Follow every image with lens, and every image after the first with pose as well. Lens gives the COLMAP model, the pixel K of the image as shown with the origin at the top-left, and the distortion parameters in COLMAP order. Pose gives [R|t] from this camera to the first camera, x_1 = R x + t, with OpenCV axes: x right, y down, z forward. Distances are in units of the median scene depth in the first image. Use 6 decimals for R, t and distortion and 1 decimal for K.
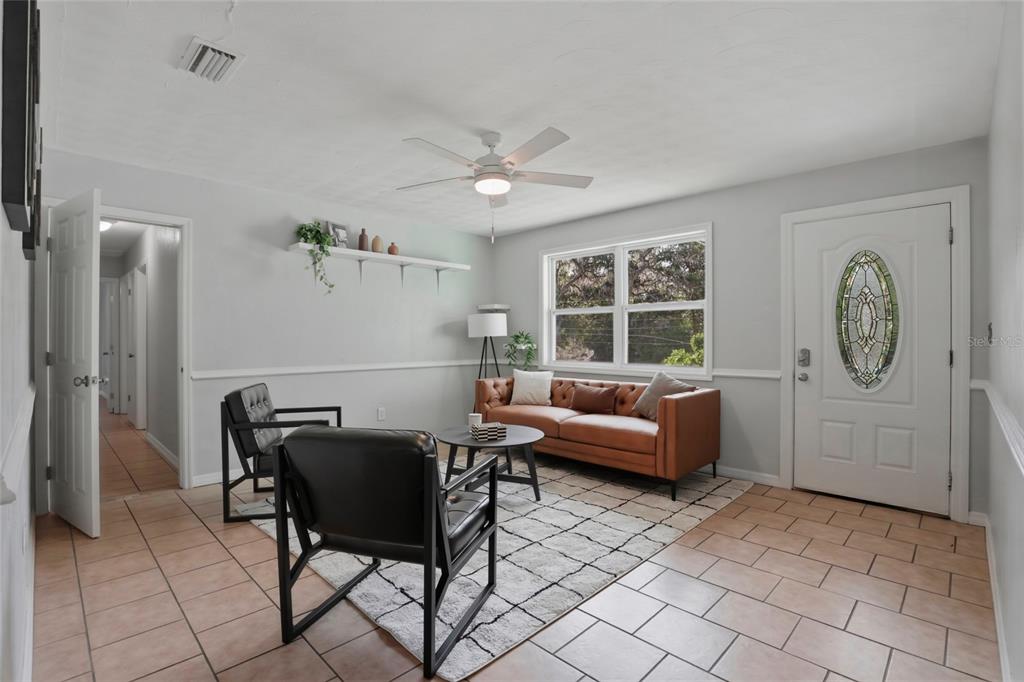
lens RADIAL K [[476.7, 0, 511.5], [0, 476.7, 339.5], [0, 0, 1]] dist [-0.024867, 0.002421]
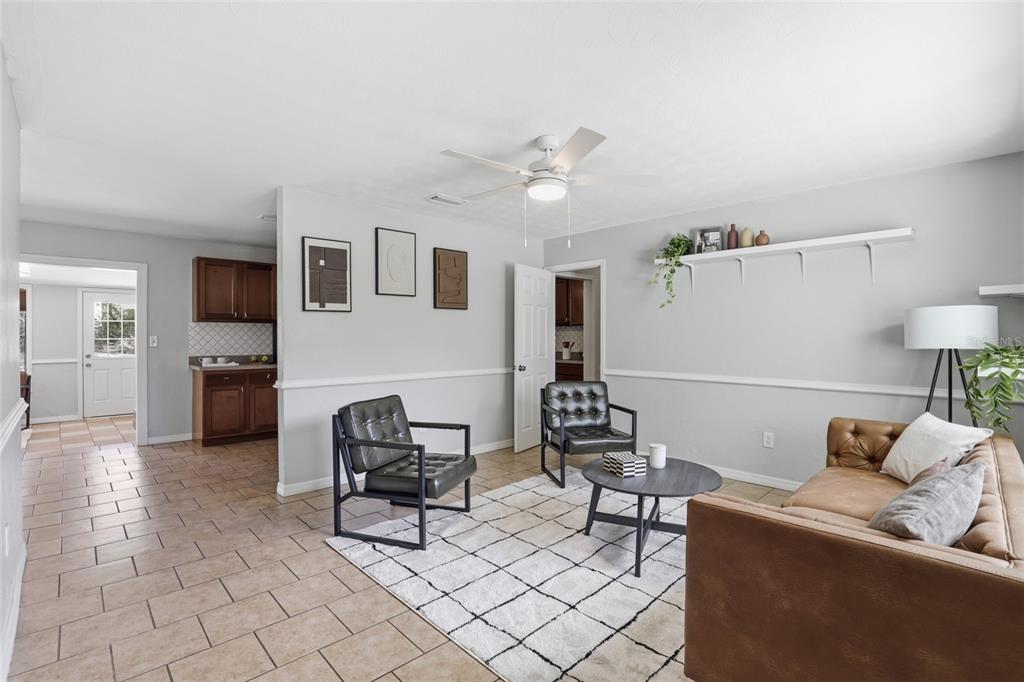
lens RADIAL K [[472.4, 0, 519.4], [0, 472.4, 342.7], [0, 0, 1]] dist [-0.026564, 0.003098]
pose [[0.000009, 0.013619, -0.999907, 0.563452], [-0.002147, 0.999905, 0.013619, -0.022102], [0.999998, 0.002146, 0.000038, 0.592492]]
